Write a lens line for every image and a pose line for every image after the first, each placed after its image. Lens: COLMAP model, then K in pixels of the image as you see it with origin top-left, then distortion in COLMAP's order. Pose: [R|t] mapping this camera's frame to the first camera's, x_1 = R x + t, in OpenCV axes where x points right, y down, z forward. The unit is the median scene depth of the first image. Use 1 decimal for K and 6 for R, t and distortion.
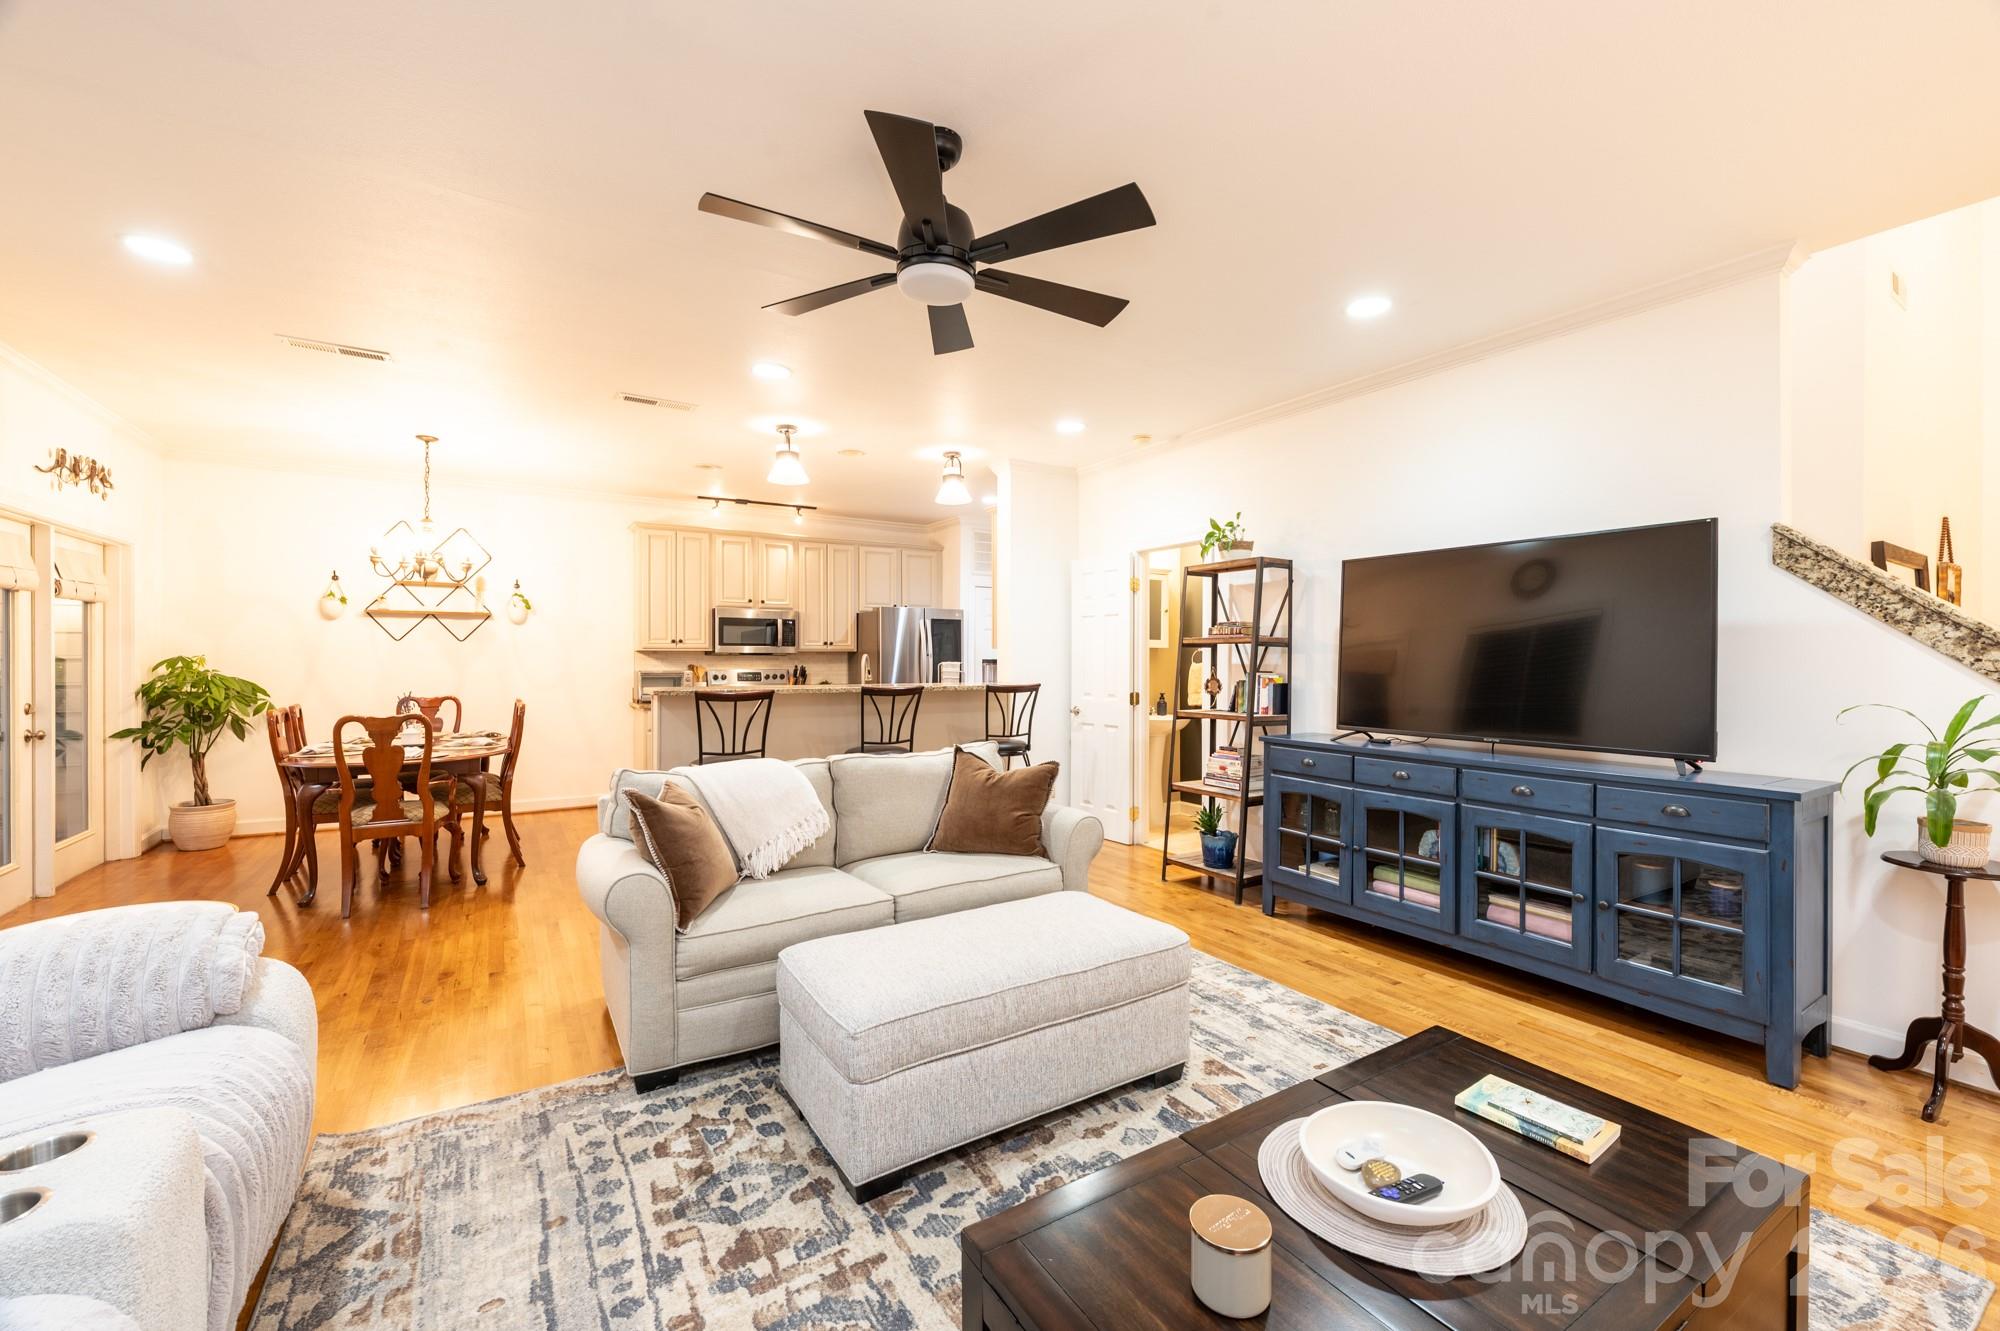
lens RADIAL K [[803.6, 0, 1004.3], [0, 803.6, 659.2], [0, 0, 1]] dist [-0.000651, 0.000043]
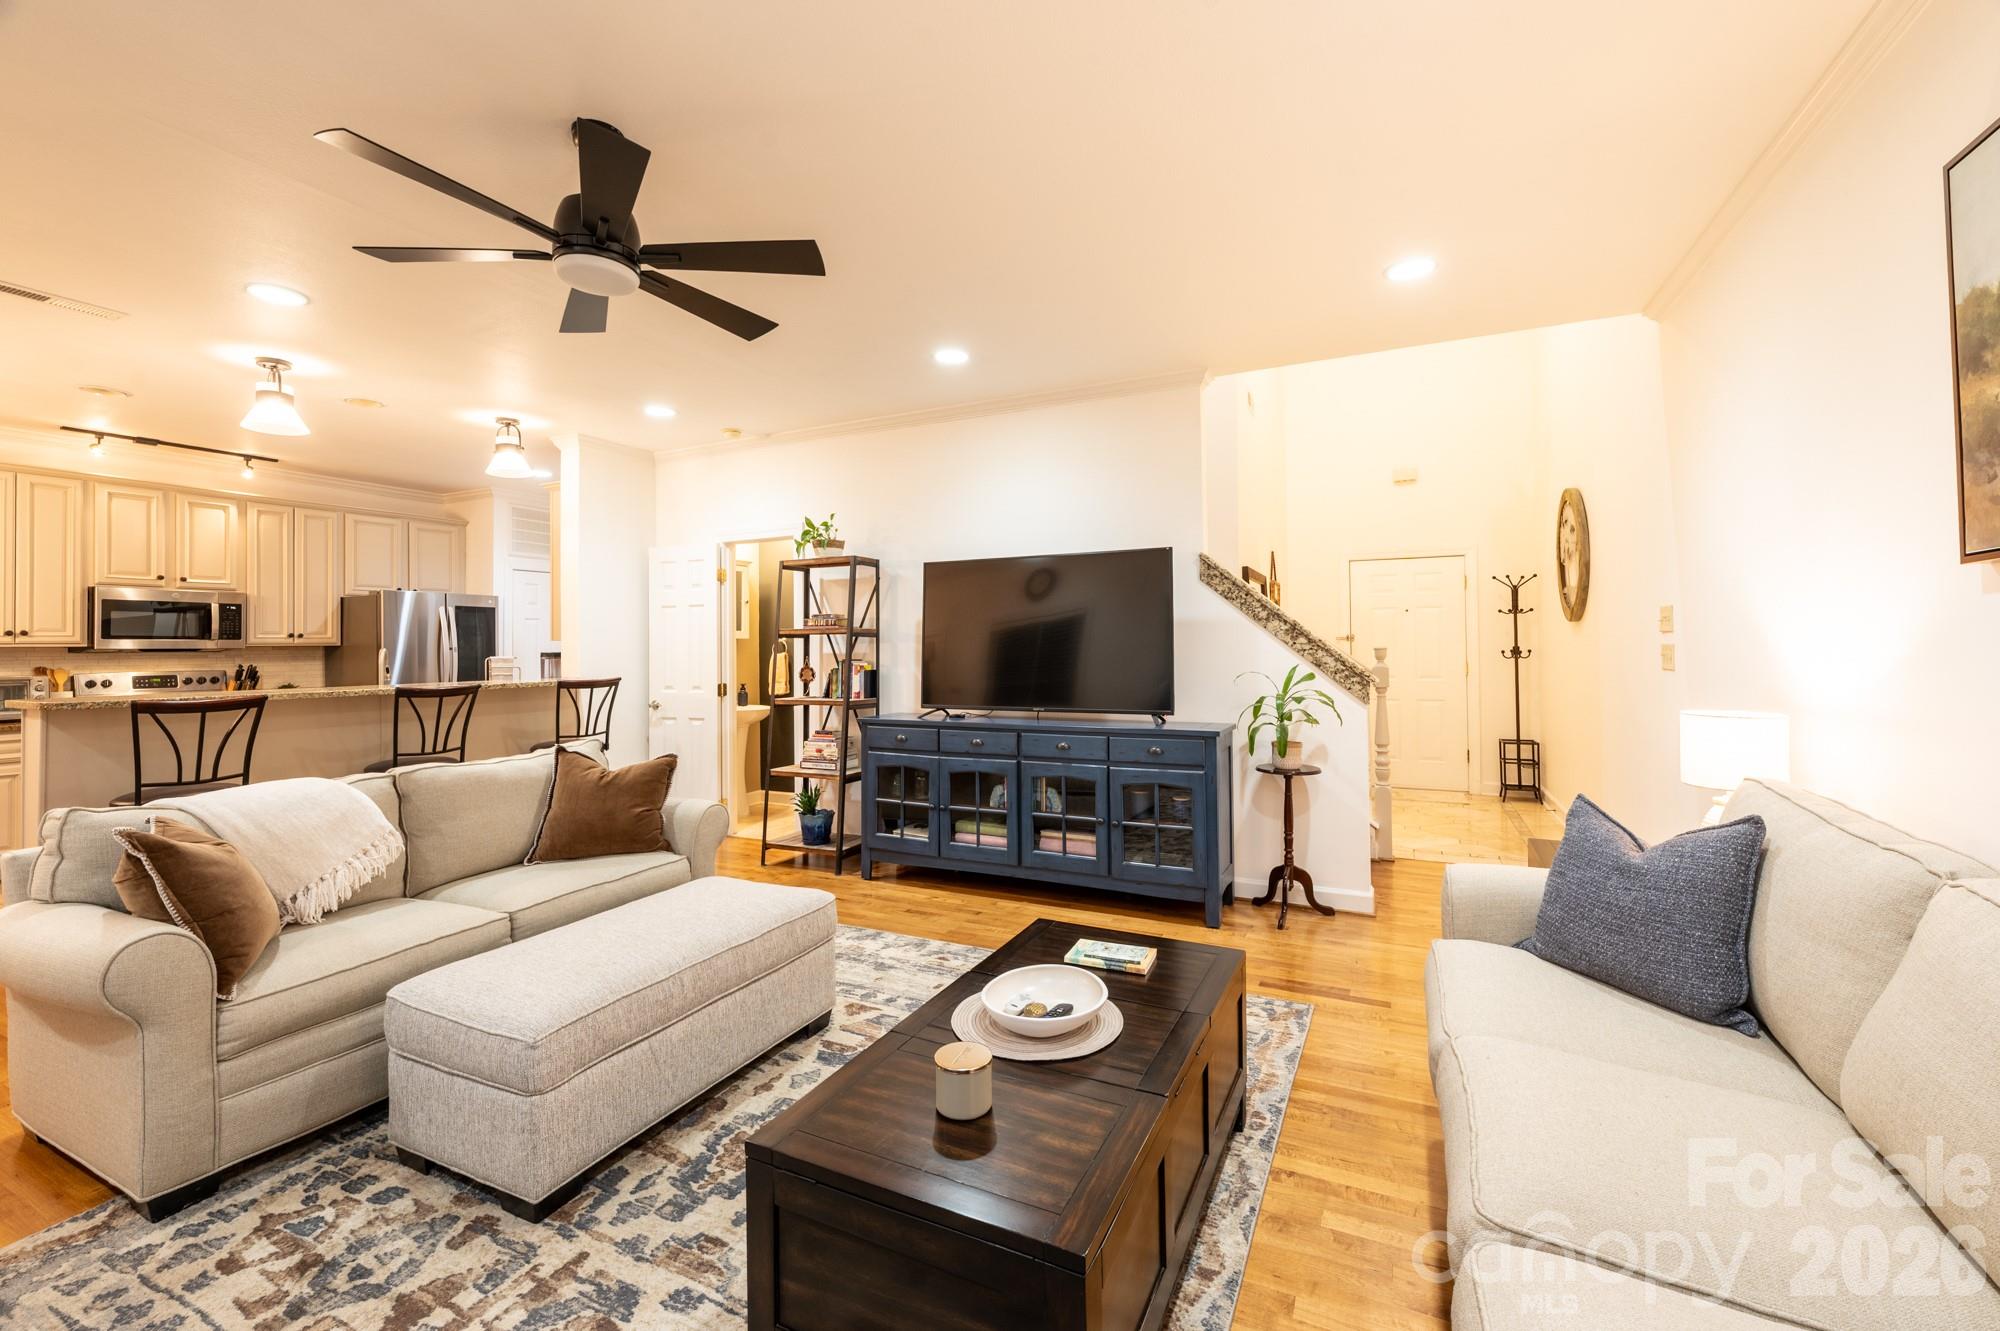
lens RADIAL K [[816.2, 0, 1005.3], [0, 816.2, 631.5], [0, 0, 1]] dist [-0.000253, -0.000007]
pose [[0.848603, -0.001342, 0.529029, -0.143166], [0.013181, 0.999740, -0.018607, 0.000474], [-0.528867, 0.022764, 0.848400, -0.086621]]
